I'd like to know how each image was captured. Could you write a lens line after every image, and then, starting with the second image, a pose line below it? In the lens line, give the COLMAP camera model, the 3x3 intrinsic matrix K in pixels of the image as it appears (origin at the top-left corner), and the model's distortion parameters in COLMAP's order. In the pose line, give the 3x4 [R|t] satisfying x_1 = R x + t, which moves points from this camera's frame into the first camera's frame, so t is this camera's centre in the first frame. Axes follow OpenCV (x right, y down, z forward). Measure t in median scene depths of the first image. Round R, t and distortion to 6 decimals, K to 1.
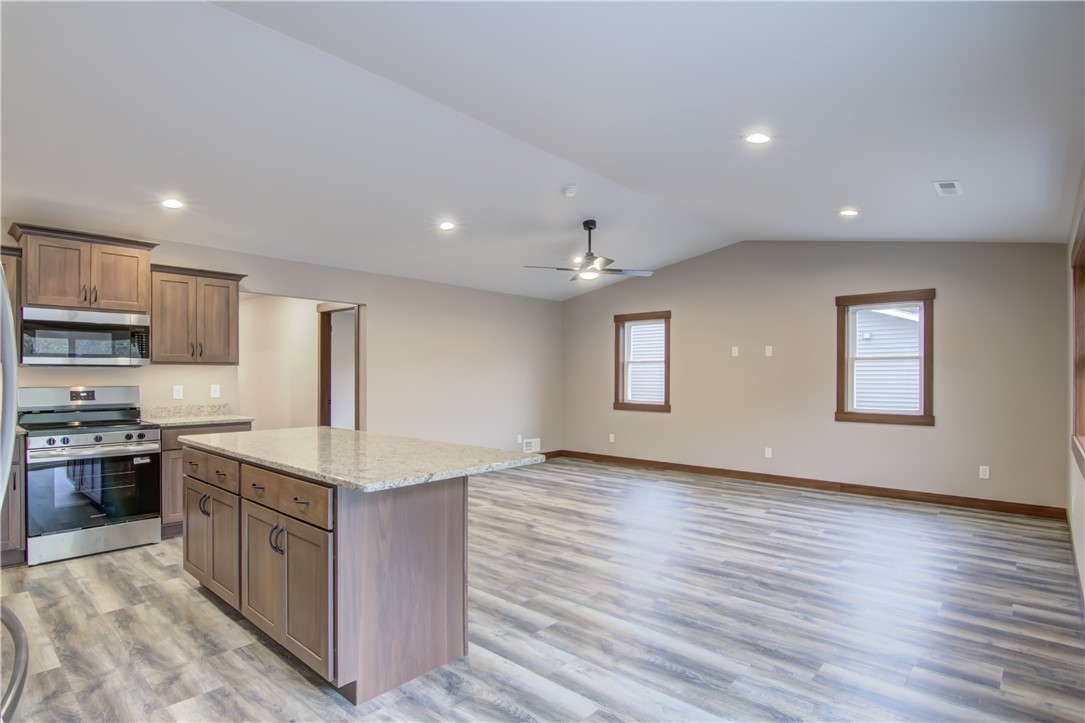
lens RADIAL K [[555.7, 0, 540.0], [0, 555.7, 370.4], [0, 0, 1]] dist [-0.002601, -0.000593]
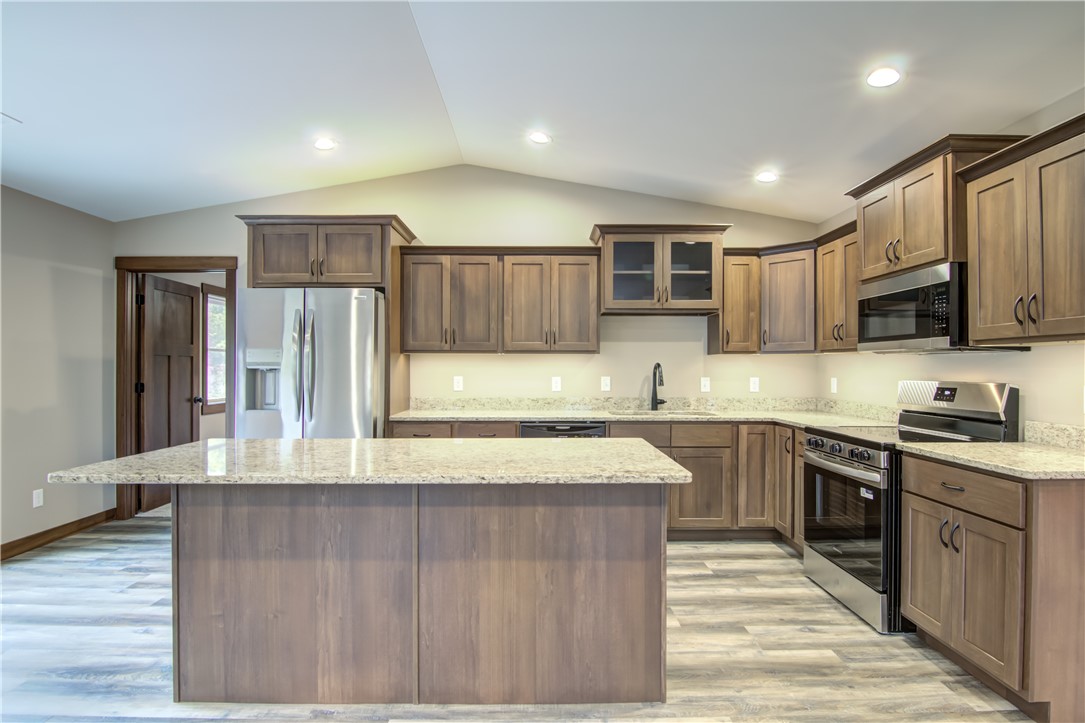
lens RADIAL K [[555.7, 0, 540.0], [0, 555.7, 370.4], [0, 0, 1]] dist [-0.002601, -0.000593]
pose [[-0.741147, 0.000711, -0.671342, 0.014133], [0.004859, 0.999979, -0.004305, 0.017298], [0.671325, -0.006453, -0.741135, 1.300155]]
